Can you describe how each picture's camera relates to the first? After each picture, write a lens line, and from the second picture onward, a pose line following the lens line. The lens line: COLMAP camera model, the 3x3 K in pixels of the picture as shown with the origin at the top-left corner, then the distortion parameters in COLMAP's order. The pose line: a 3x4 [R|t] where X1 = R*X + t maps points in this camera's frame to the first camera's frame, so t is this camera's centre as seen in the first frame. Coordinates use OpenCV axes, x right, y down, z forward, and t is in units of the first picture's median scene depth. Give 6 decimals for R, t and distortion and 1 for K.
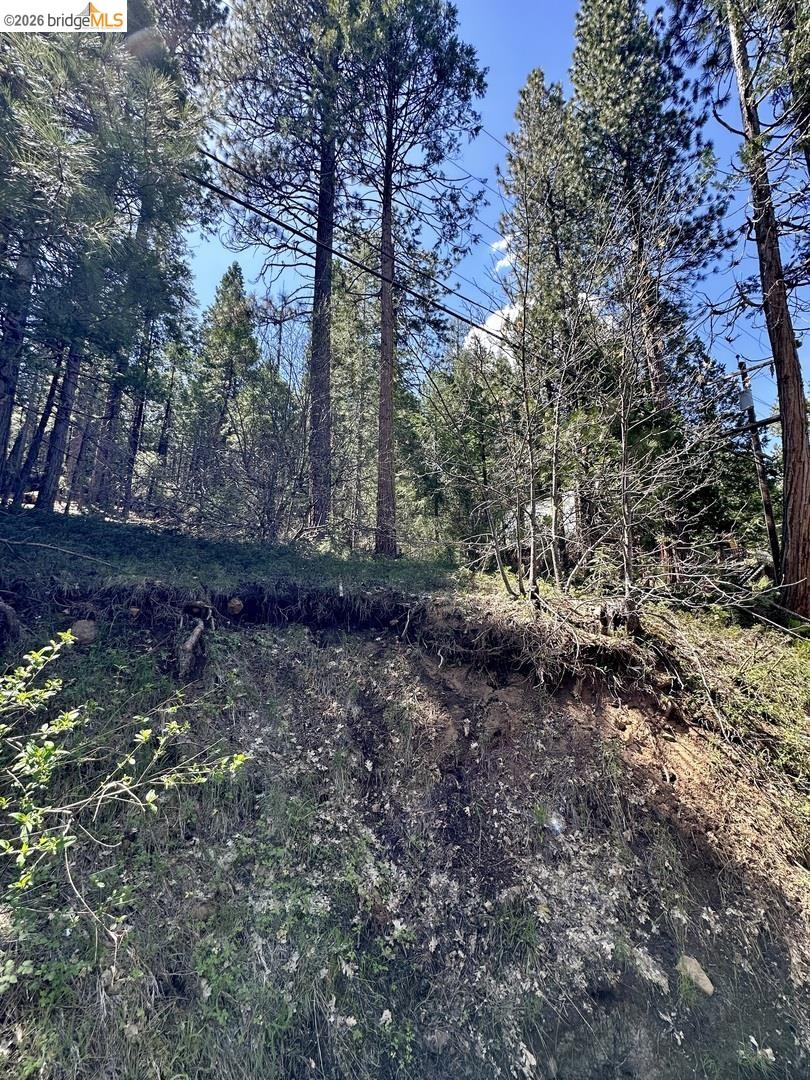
lens RADIAL K [[432.0, 0, 402.8], [0, 432.0, 543.4], [0, 0, 1]] dist [-0.003531, 0.000796]
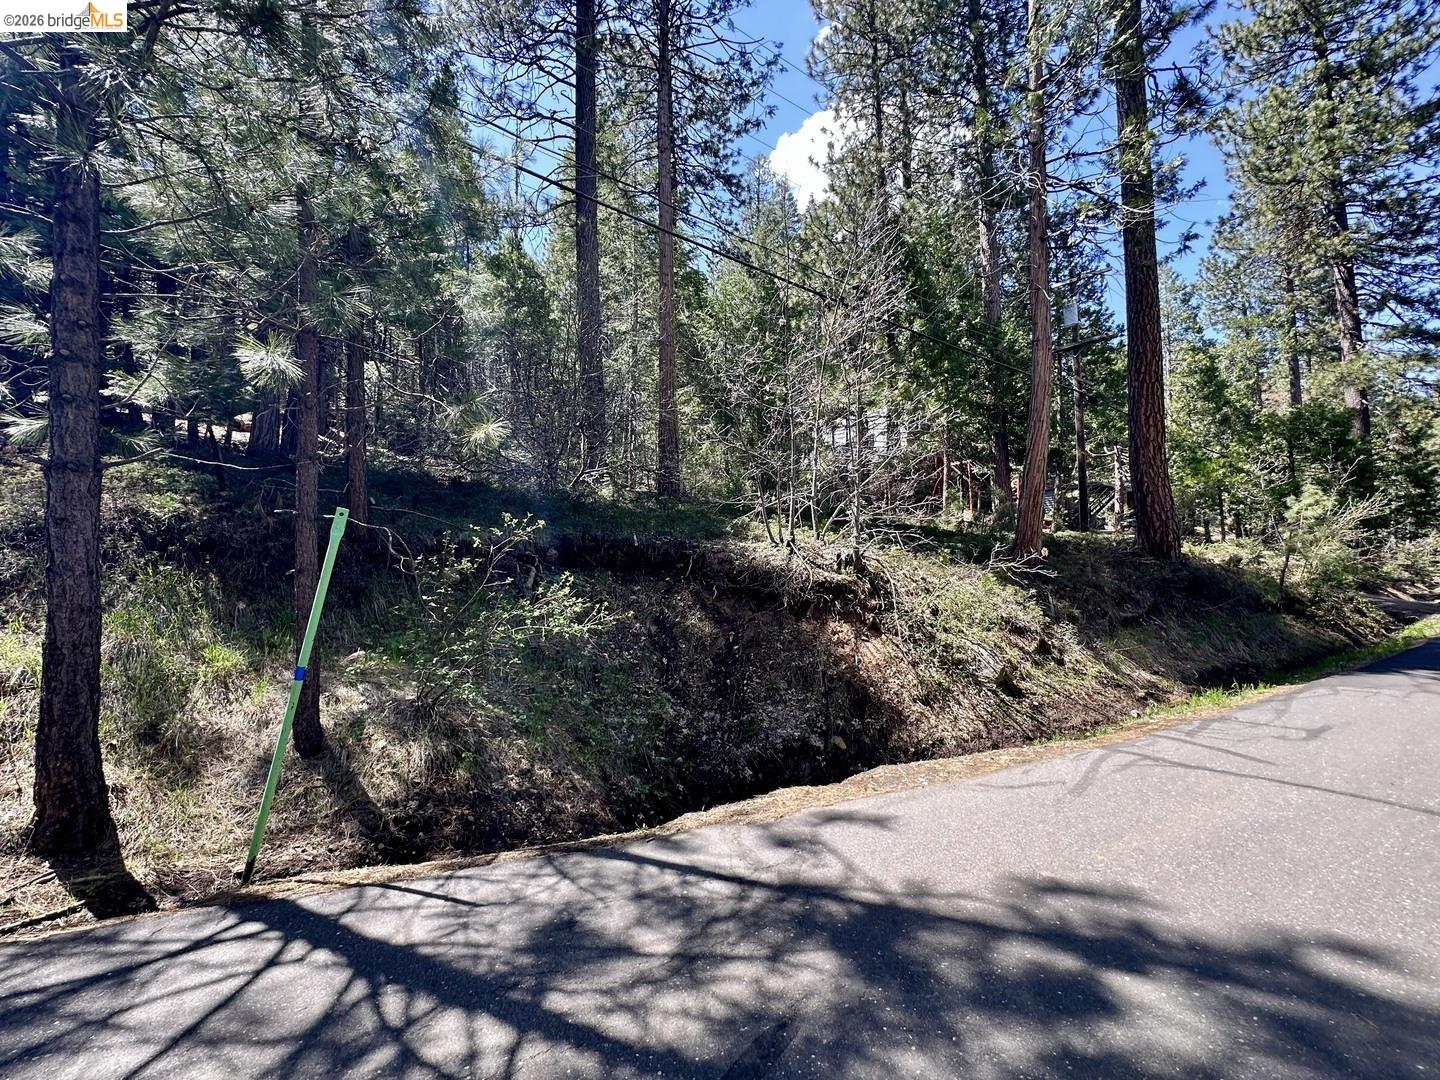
lens RADIAL K [[576.0, 0, 719.9], [0, 576.0, 538.6], [0, 0, 1]] dist [-0.003531, 0.000796]
pose [[0.998363, -0.009230, 0.056445, 0.002487], [0.001540, 0.990873, 0.134793, -0.128416], [-0.057174, -0.134485, 0.989265, -0.691325]]
